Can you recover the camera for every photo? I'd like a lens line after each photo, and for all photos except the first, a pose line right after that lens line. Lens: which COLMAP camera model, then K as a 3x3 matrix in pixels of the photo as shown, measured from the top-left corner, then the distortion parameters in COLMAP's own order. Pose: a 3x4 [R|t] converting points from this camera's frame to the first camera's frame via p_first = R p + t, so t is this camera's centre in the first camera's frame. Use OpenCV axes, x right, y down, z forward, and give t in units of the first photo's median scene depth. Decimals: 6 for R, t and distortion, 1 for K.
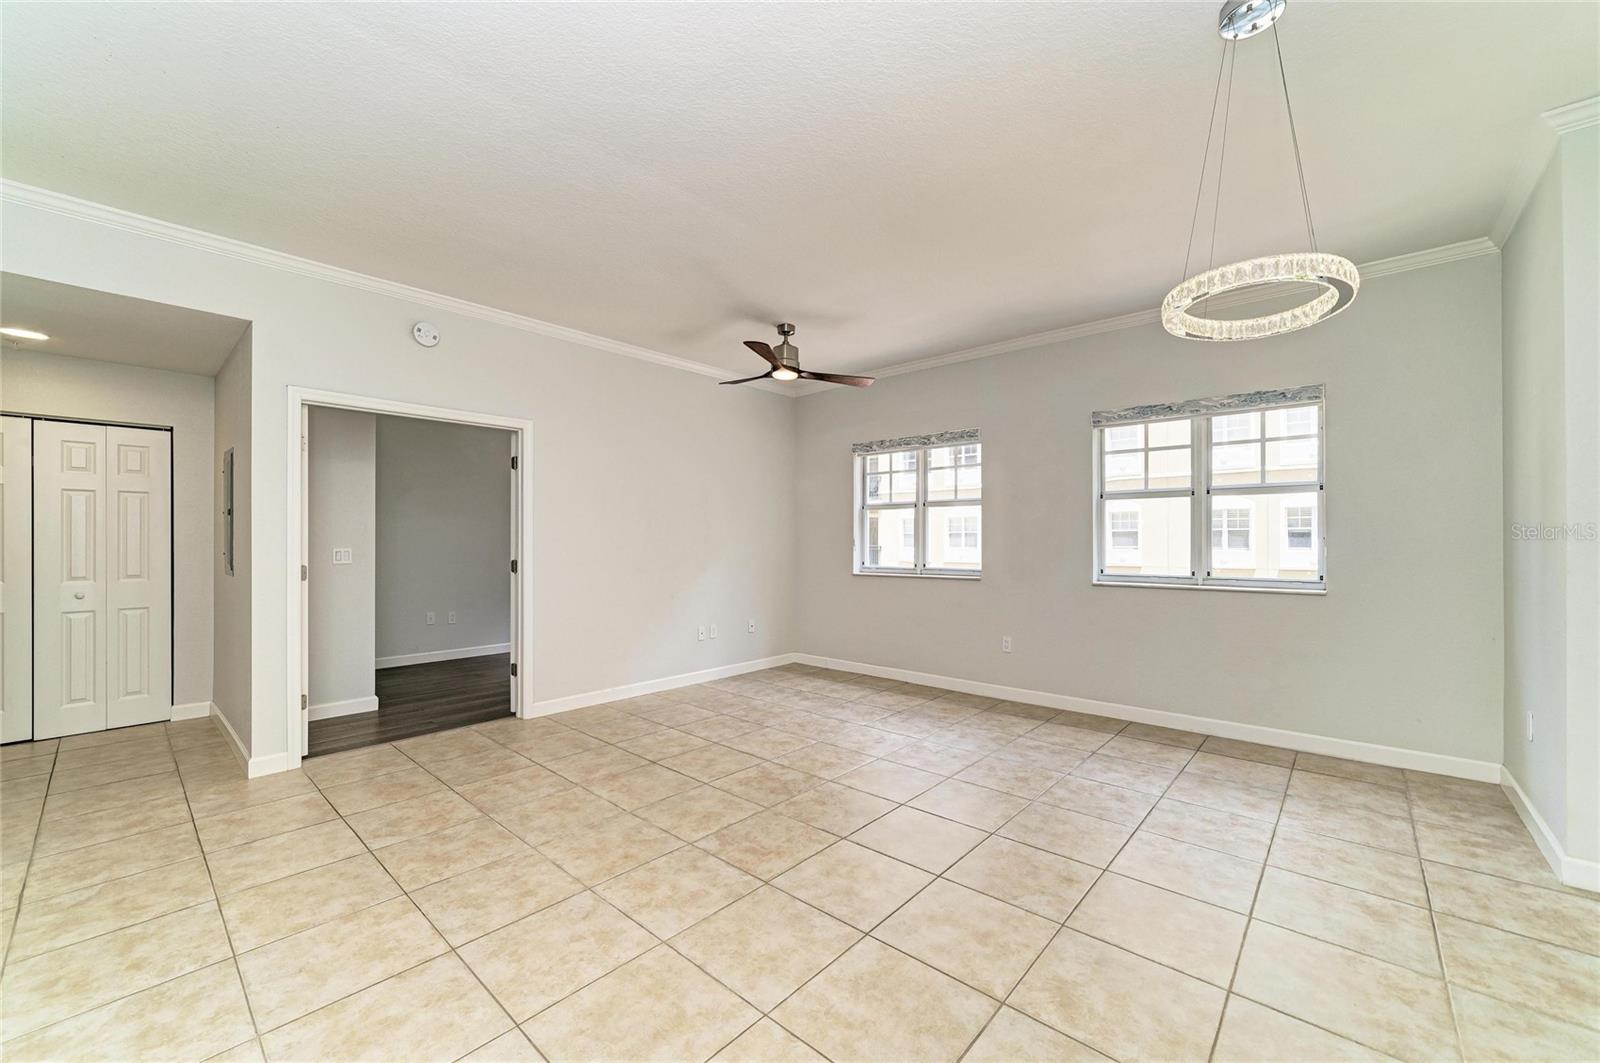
lens RADIAL K [[625.3, 0, 803.7], [0, 625.3, 537.1], [0, 0, 1]] dist [-0.017072, 0.004945]
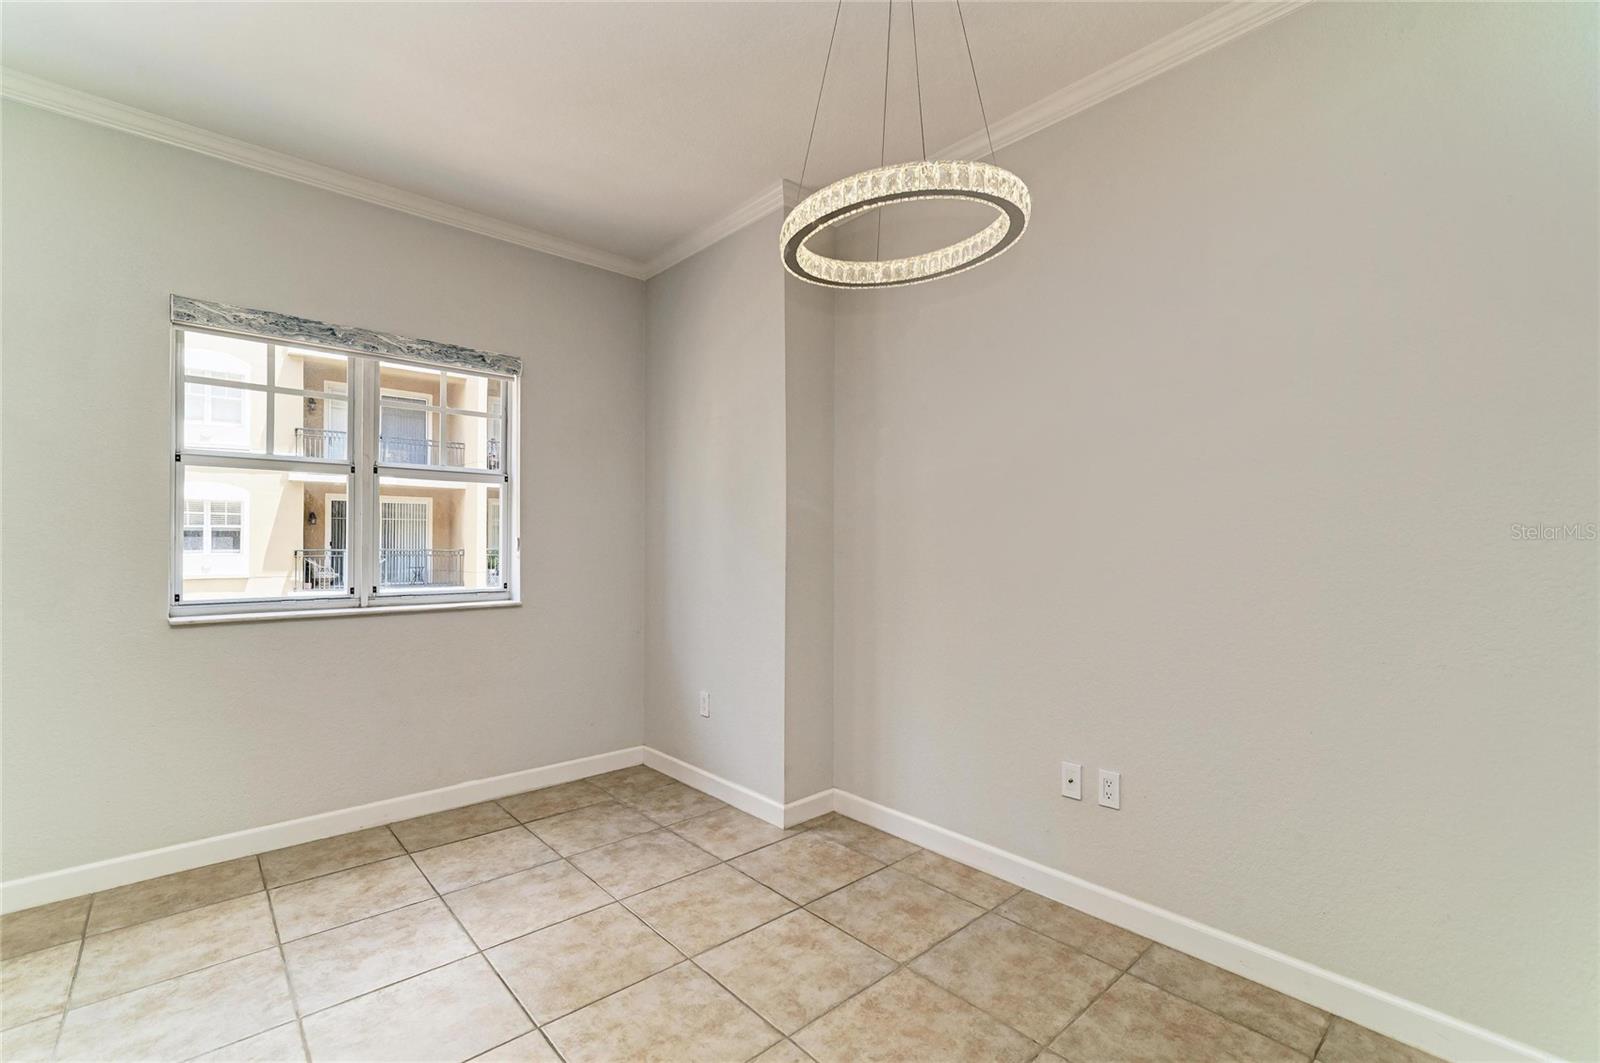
lens RADIAL K [[702.1, 0, 804.3], [0, 702.1, 539.6], [0, 0, 1]] dist [-0.003502, 0.004119]
pose [[0.111155, 0.005390, 0.993788, -0.072007], [-0.008274, 0.999956, -0.004498, 0.003419], [-0.993769, -0.007722, 0.111194, 0.475370]]
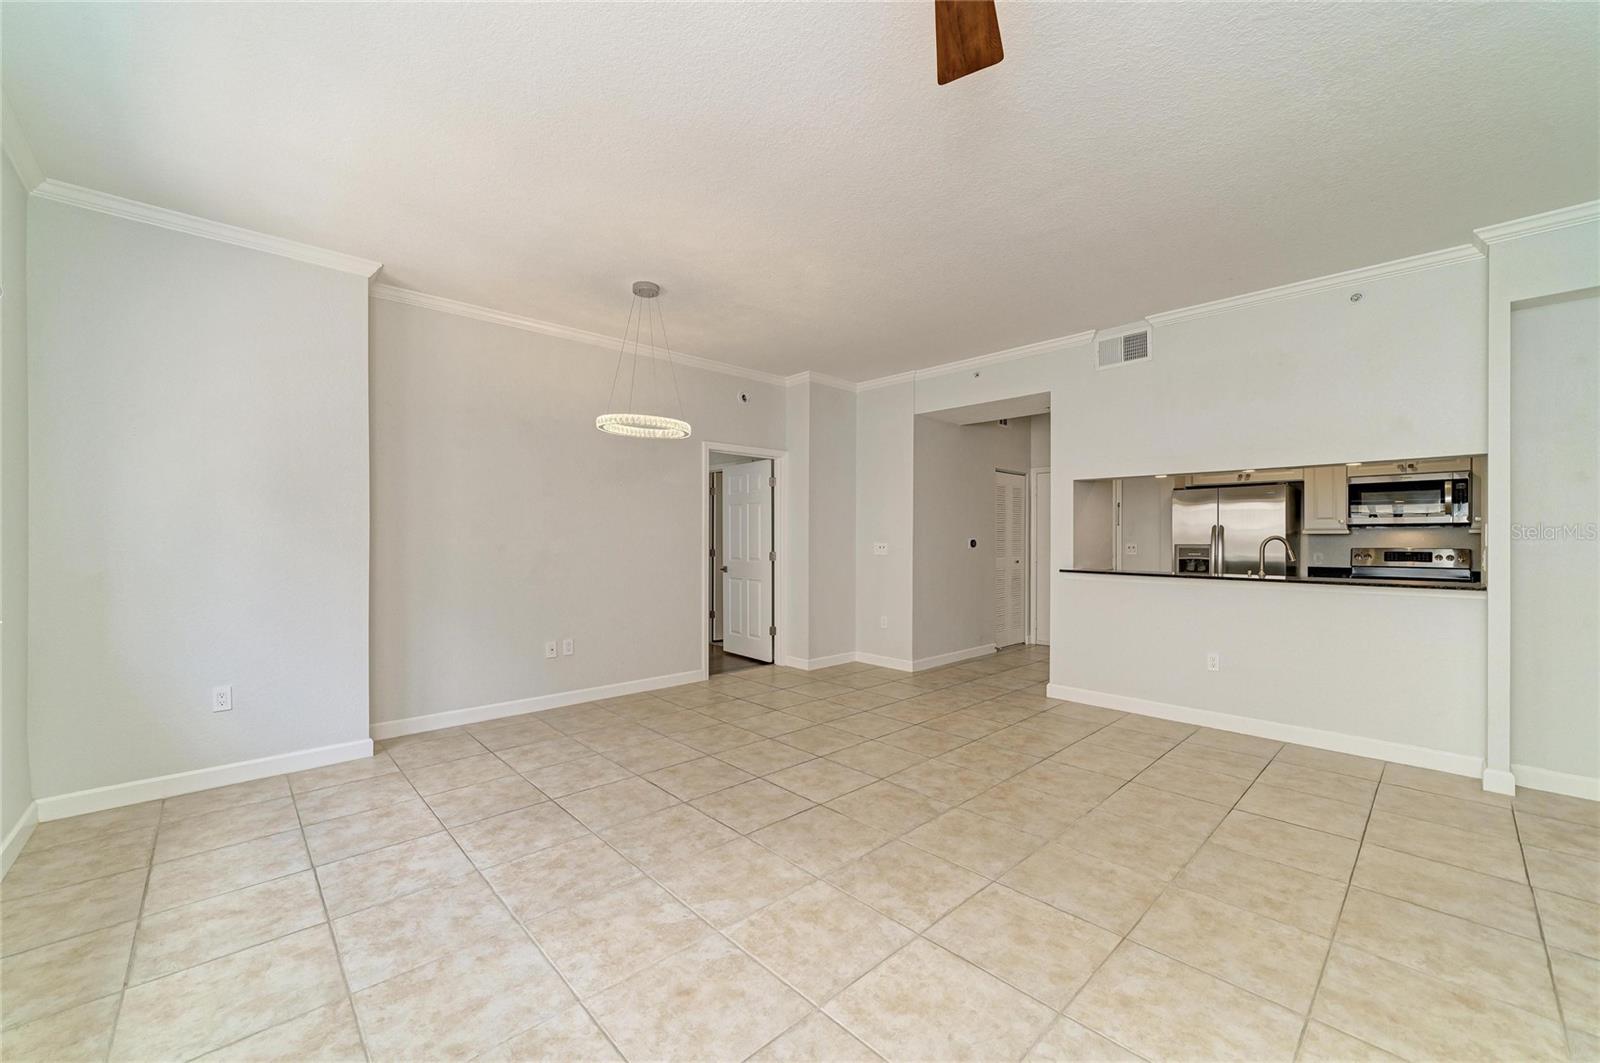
lens RADIAL K [[625.3, 0, 803.3], [0, 625.3, 540.0], [0, 0, 1]] dist [-0.017072, 0.004945]
pose [[-0.996310, -0.000984, 0.085819, -0.001372], [-0.001305, 0.999992, -0.003683, 0.008256], [-0.085815, -0.003781, -0.996304, 1.451038]]
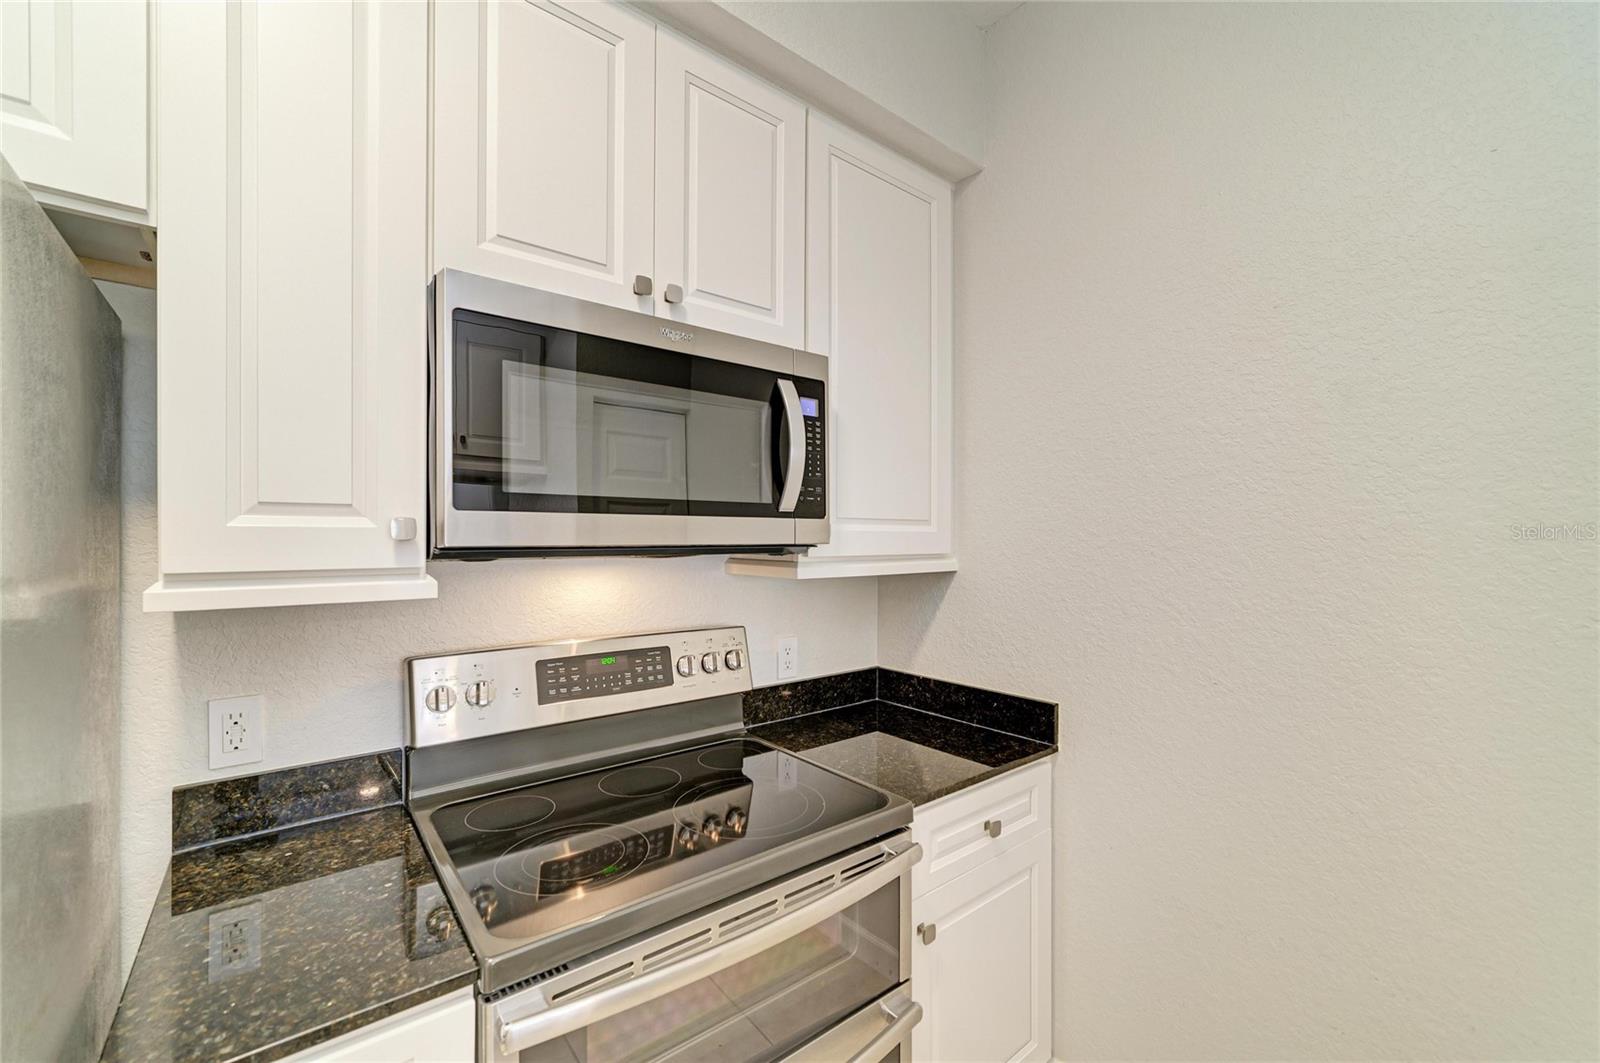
lens RADIAL K [[647.5, 0, 805.2], [0, 647.5, 538.9], [0, 0, 1]] dist [-0.012978, 0.003581]
pose [[-0.150552, 0.001408, -0.988601, -0.897486], [0.002204, 0.999997, 0.001089, -0.037576], [0.988600, -0.002015, -0.150555, 0.106345]]
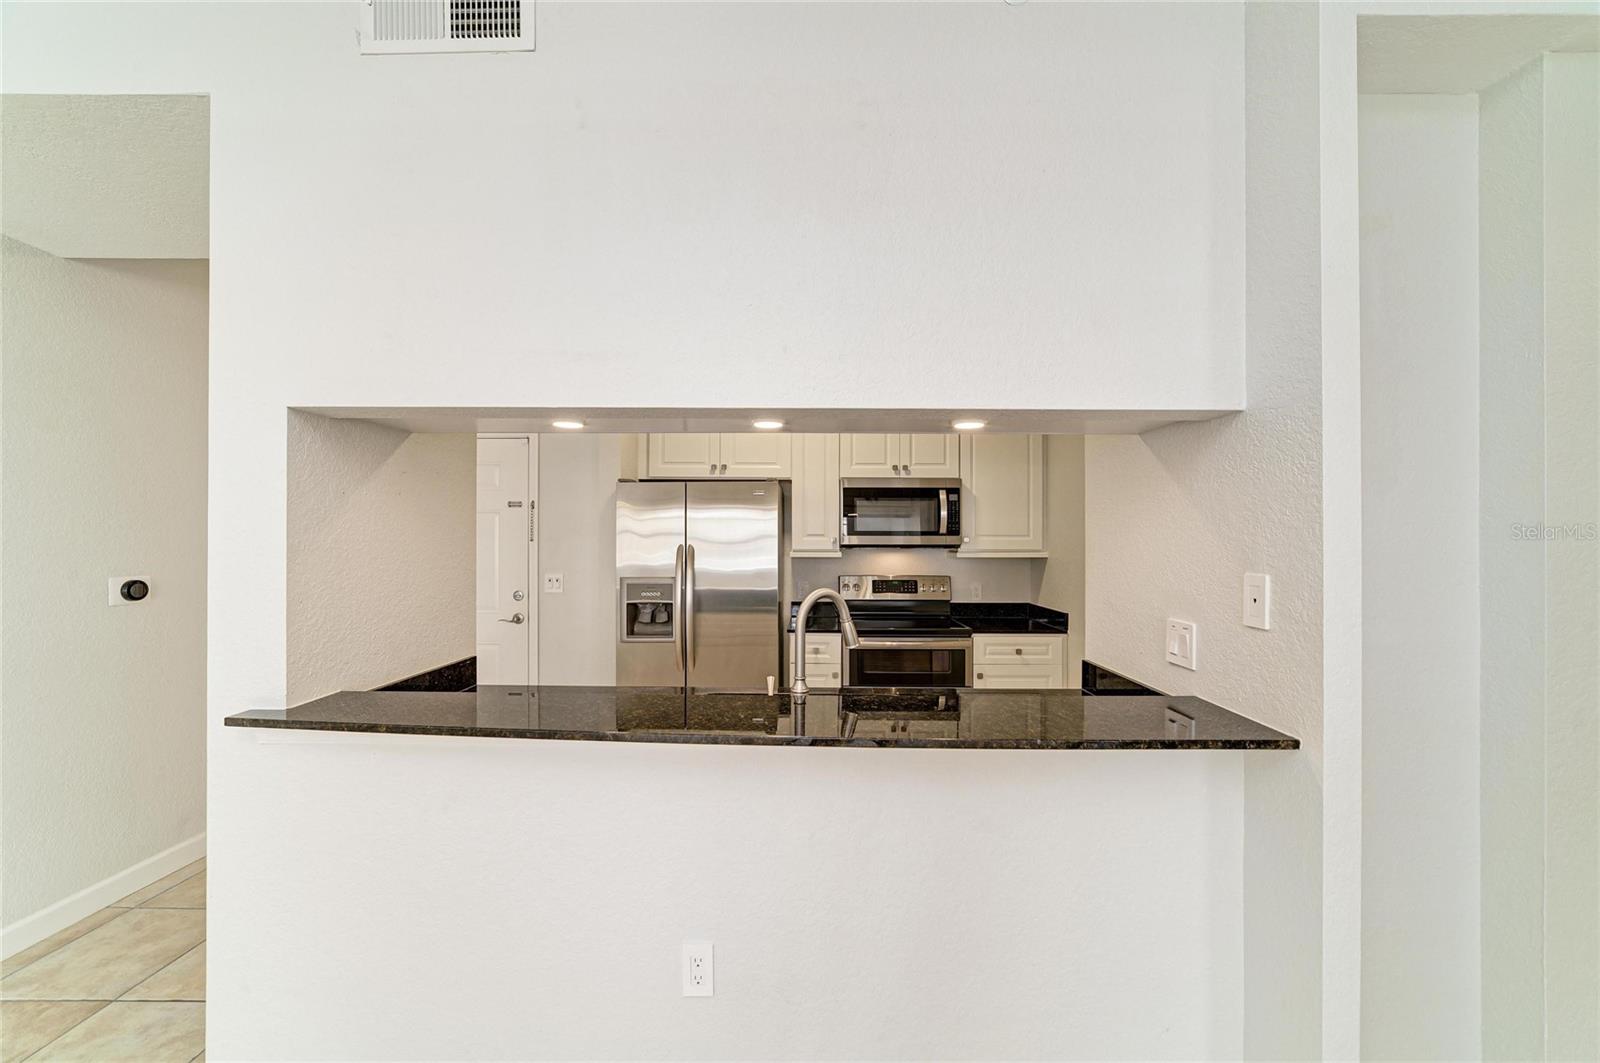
lens RADIAL K [[604.2, 0, 804.5], [0, 604.2, 540.0], [0, 0, 1]] dist [-0.013920, 0.004125]
pose [[-0.751300, -0.002775, -0.659955, -0.429468], [0.001059, 0.999985, -0.005410, -0.036569], [0.659960, -0.004764, -0.751286, 0.628567]]
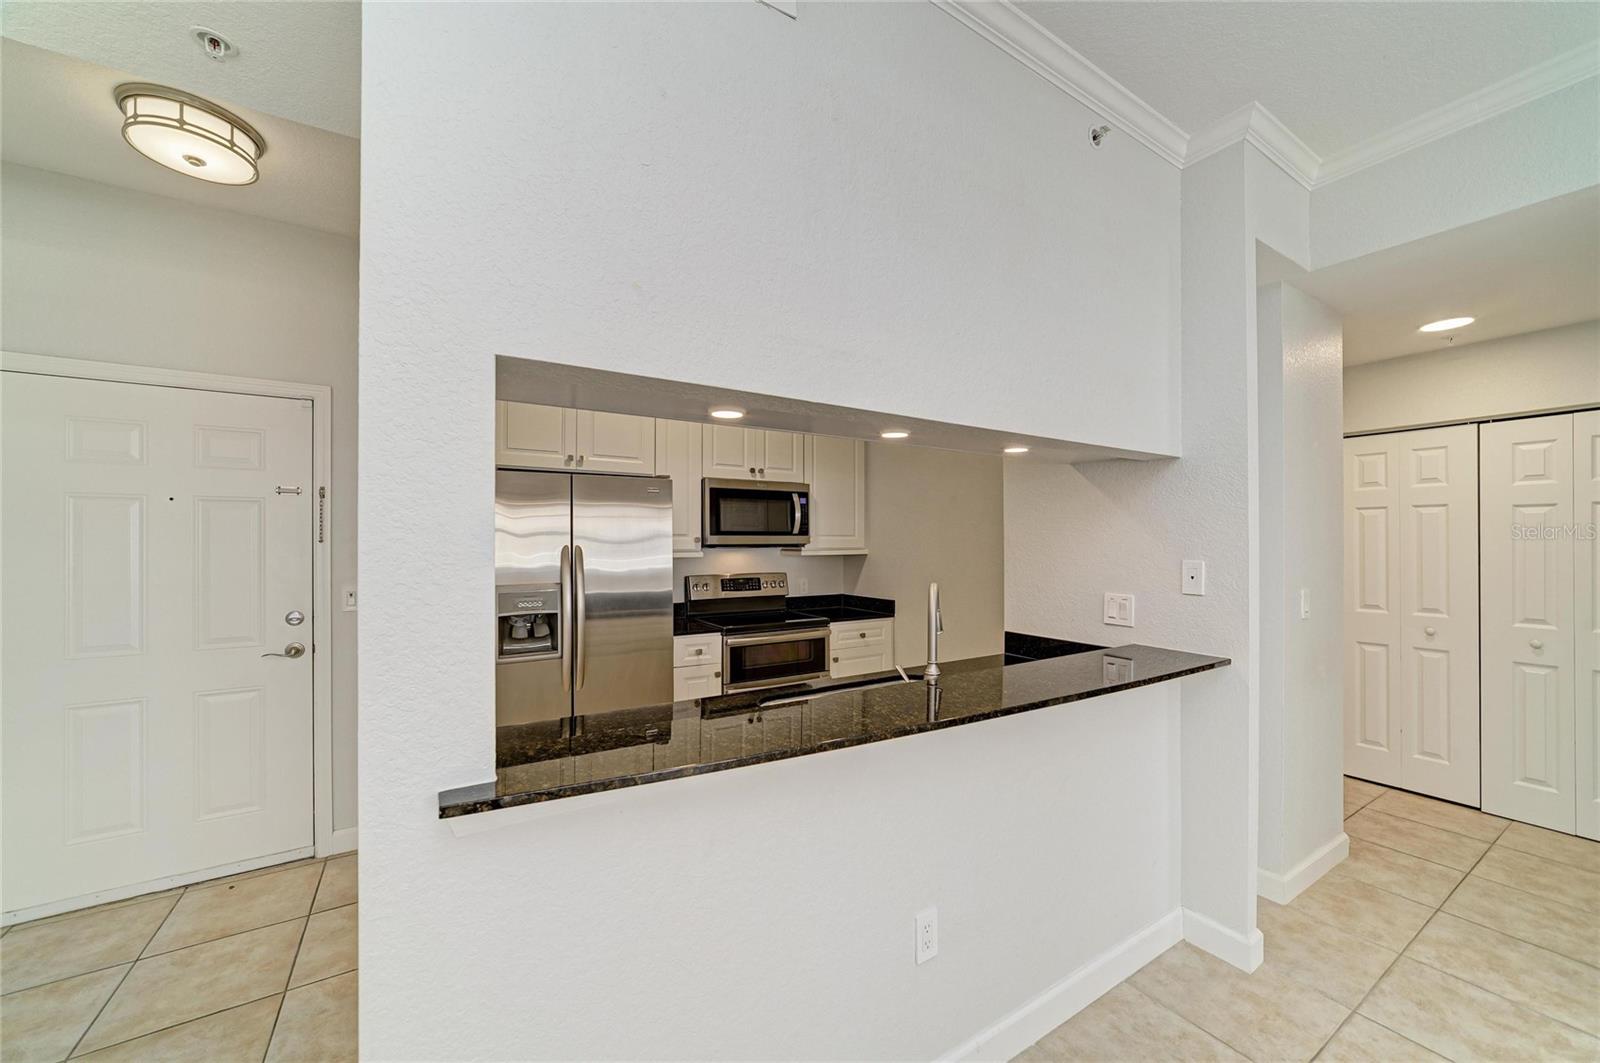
lens RADIAL K [[604.2, 0, 804.9], [0, 604.2, 538.2], [0, 0, 1]] dist [-0.013920, 0.004125]
pose [[-0.279037, -0.003248, -0.960275, -0.225819], [0.005878, 0.999970, -0.005091, -0.038580], [0.960262, -0.007065, -0.279009, 0.356713]]
